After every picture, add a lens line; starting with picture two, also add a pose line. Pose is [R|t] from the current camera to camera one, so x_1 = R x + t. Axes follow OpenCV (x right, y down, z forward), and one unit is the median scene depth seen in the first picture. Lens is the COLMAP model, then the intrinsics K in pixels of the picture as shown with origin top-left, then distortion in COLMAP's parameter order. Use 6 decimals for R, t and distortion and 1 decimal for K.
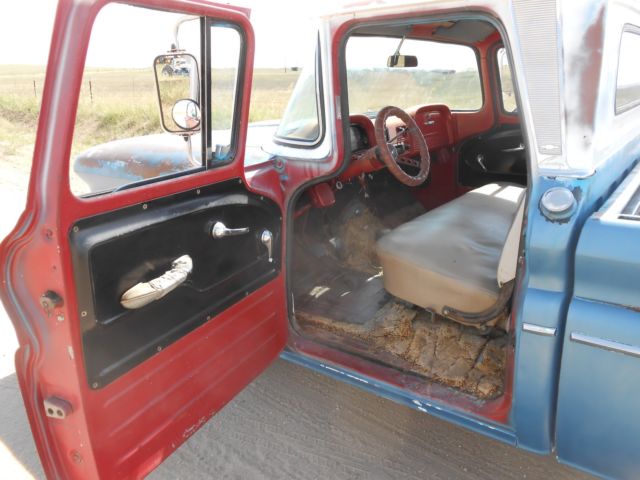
lens RADIAL K [[493.7, 0, 324.7], [0, 493.7, 237.4], [0, 0, 1]] dist [-0.005838, 0.003541]
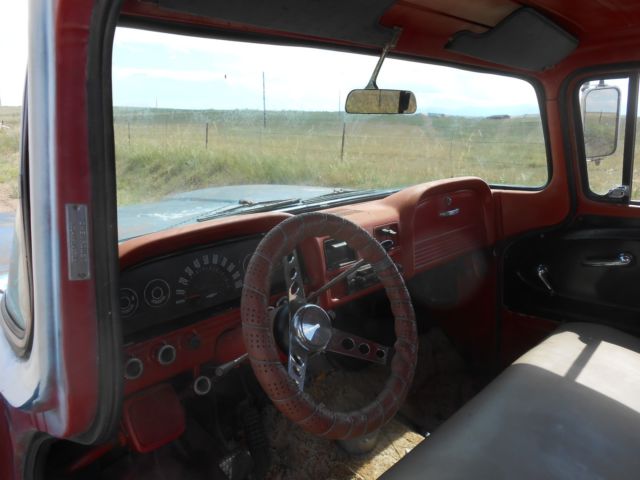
lens RADIAL K [[493.7, 0, 324.7], [0, 493.7, 237.4], [0, 0, 1]] dist [-0.005838, 0.003541]
pose [[0.994435, 0.033110, -0.100015, 0.125849], [-0.040987, 0.996129, -0.077761, -0.150628], [0.097053, 0.081427, 0.991943, 0.425672]]
